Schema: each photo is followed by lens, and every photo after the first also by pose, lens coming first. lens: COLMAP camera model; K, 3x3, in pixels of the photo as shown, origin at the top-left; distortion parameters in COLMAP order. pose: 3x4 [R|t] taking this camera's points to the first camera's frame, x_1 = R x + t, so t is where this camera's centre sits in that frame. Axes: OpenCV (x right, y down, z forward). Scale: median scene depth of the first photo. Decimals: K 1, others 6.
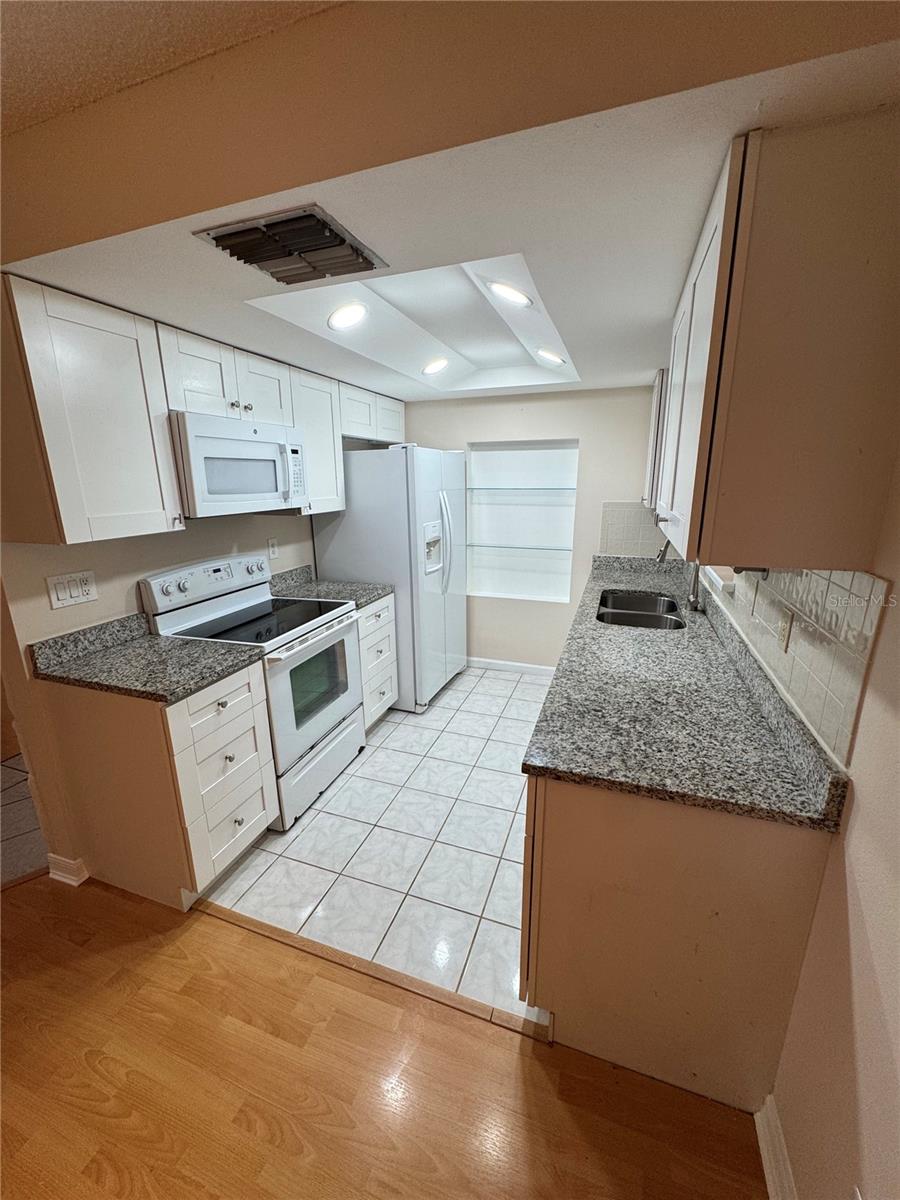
lens RADIAL K [[482.4, 0, 450.0], [0, 482.4, 600.0], [0, 0, 1]] dist [-0.000097, 0.000124]
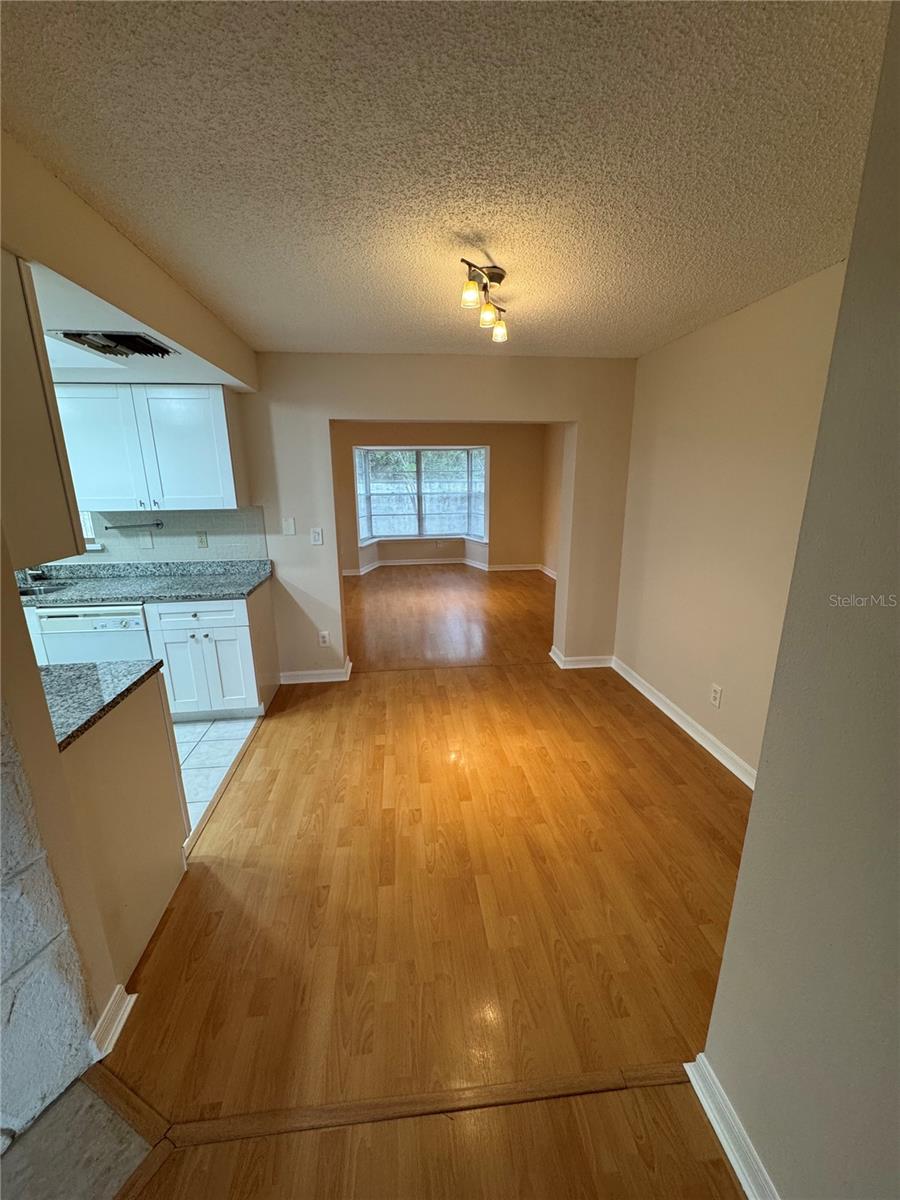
lens RADIAL K [[482.4, 0, 450.0], [0, 482.4, 600.0], [0, 0, 1]] dist [-0.000097, 0.000124]
pose [[-0.441172, -0.209382, 0.872655, -1.971393], [0.241823, 0.908696, 0.340284, -0.180965], [-0.864227, 0.361152, -0.350258, 0.757751]]
